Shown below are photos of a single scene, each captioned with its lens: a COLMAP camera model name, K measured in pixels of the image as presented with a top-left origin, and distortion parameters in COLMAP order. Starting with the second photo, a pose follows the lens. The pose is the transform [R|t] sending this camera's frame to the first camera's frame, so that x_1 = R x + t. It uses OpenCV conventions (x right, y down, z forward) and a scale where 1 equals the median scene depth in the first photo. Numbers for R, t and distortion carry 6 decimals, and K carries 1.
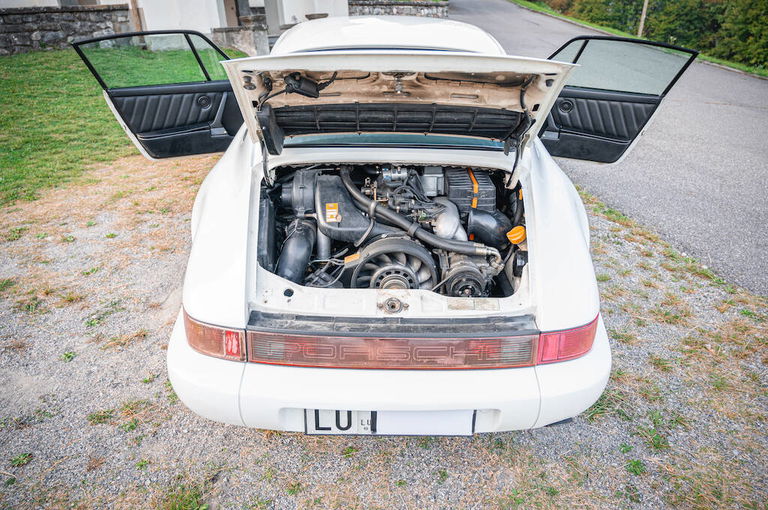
lens RADIAL K [[506.7, 0, 378.3], [0, 506.7, 251.8], [0, 0, 1]] dist [-0.014297, 0.002403]
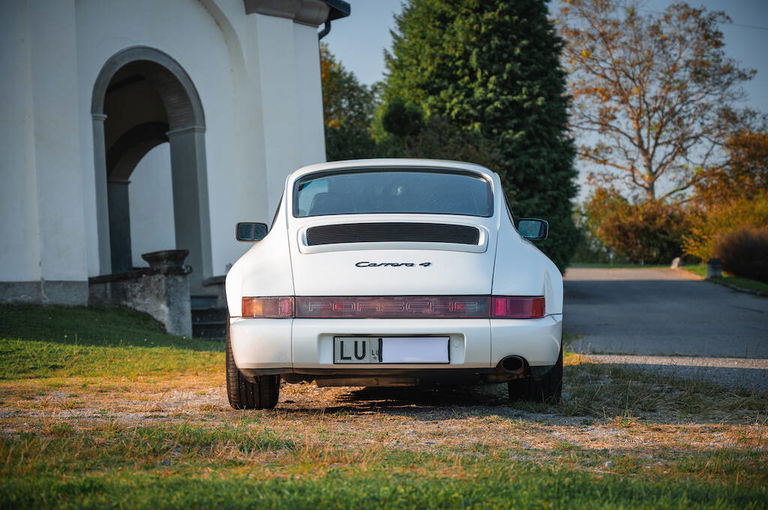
lens RADIAL K [[1538.9, 0, 384.0], [0, 1538.9, 255.0], [0, 0, 1]] dist [0.052809, -2.699554]
pose [[0.999760, -0.019942, -0.009104, 0.046350], [0.013107, 0.876647, -0.480956, 2.195412], [0.017572, 0.480721, 0.876697, -2.988944]]
